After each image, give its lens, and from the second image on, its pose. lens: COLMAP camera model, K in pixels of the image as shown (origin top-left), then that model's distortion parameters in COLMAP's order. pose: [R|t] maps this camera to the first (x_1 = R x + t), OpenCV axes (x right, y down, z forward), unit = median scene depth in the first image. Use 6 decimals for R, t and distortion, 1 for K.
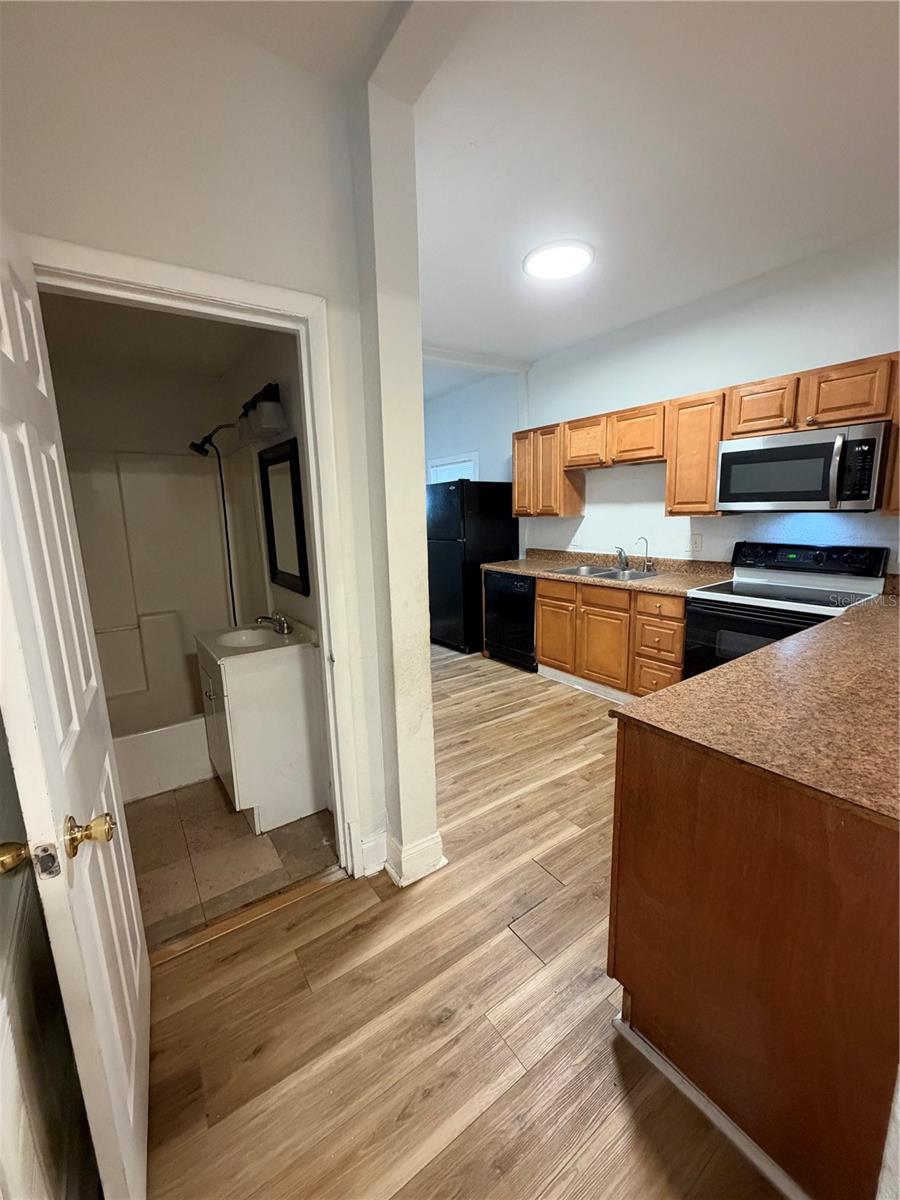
lens RADIAL K [[481.0, 0, 450.5], [0, 481.0, 597.8], [0, 0, 1]] dist [0.001160, -0.000177]
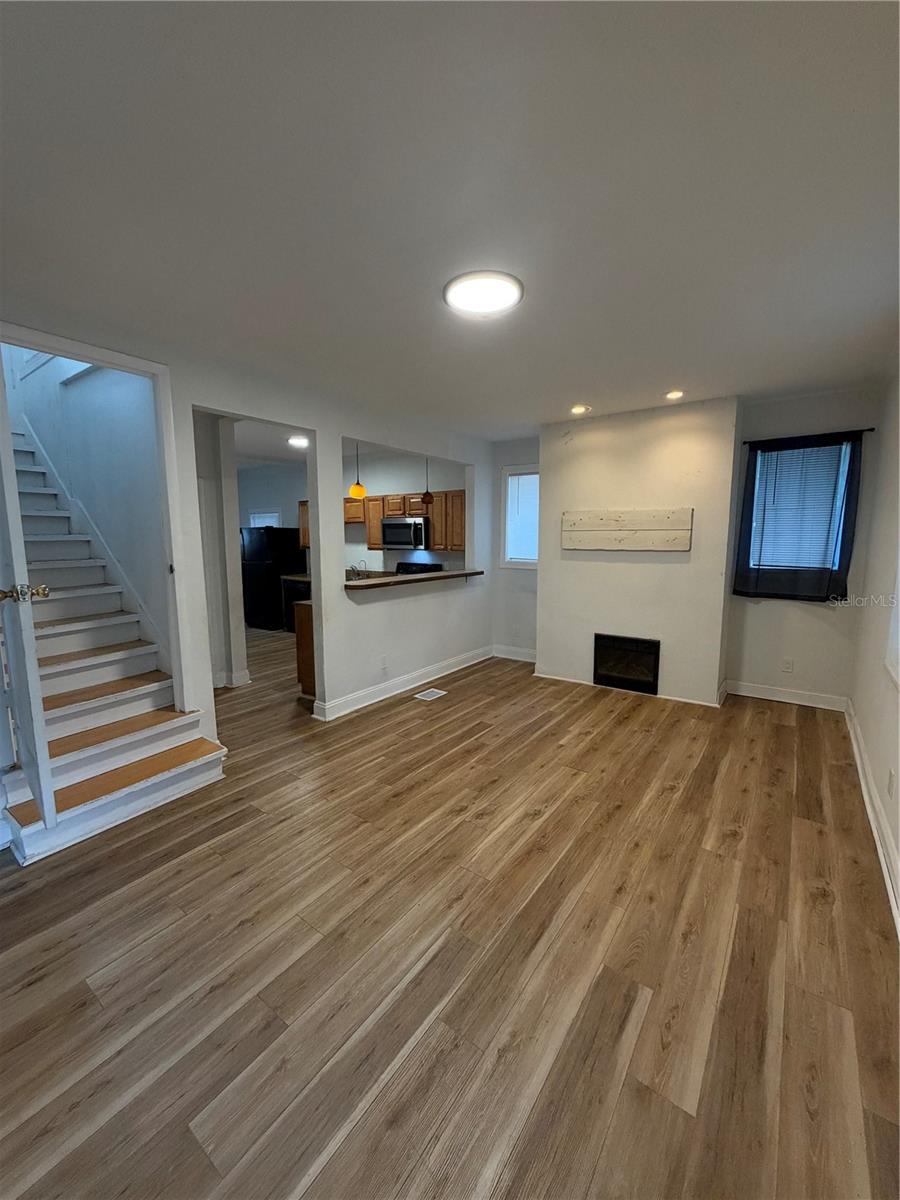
lens RADIAL K [[481.0, 0, 445.4], [0, 481.0, 598.5], [0, 0, 1]] dist [0.001160, -0.000177]
pose [[0.947783, -0.016688, 0.318478, 0.104492], [0.034363, 0.998160, -0.049959, 0.166491], [-0.317058, 0.058294, 0.946613, -1.145959]]
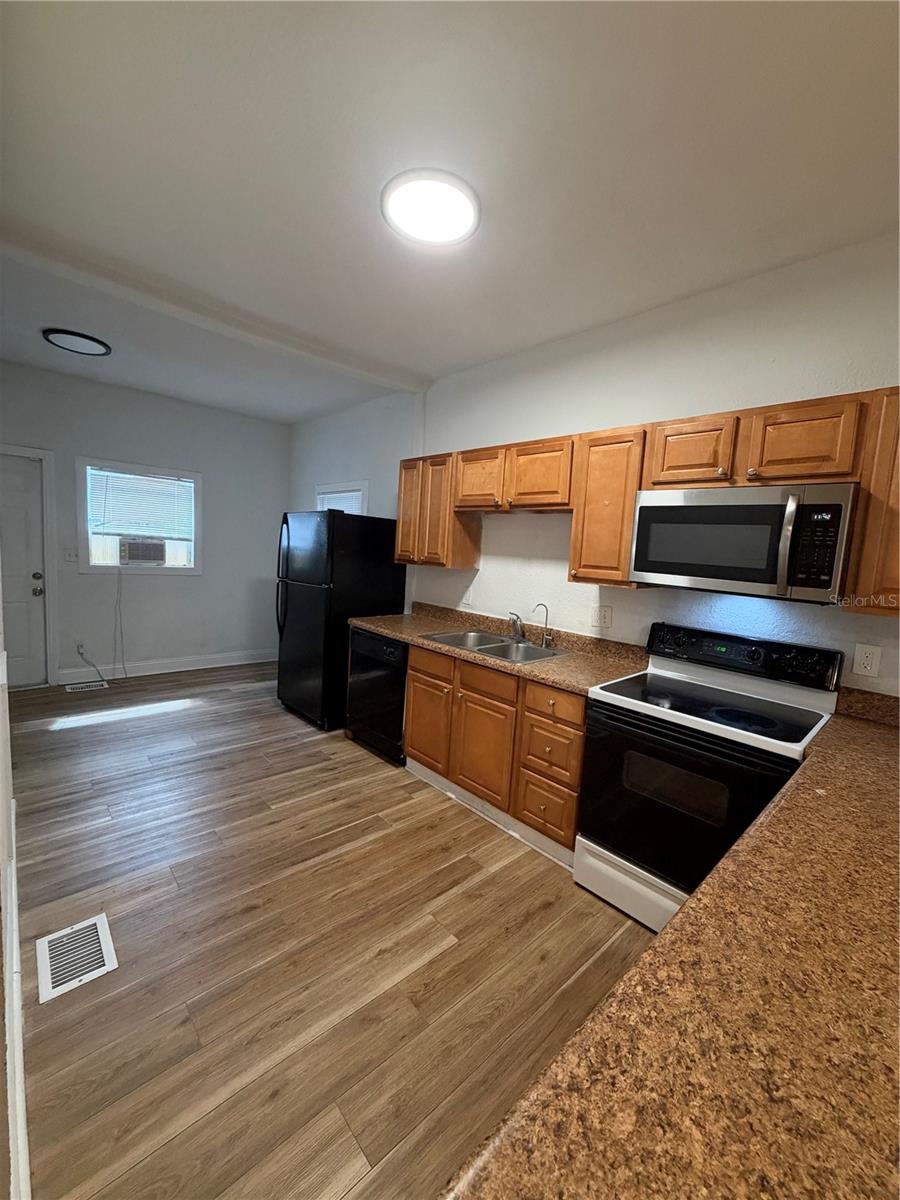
lens RADIAL K [[481.0, 0, 450.8], [0, 481.0, 601.0], [0, 0, 1]] dist [0.001160, -0.000177]
pose [[0.986434, 0.075002, 0.146020, 0.159949], [-0.064430, 0.995036, -0.075842, -0.071504], [-0.150983, 0.065405, 0.986370, 0.287610]]
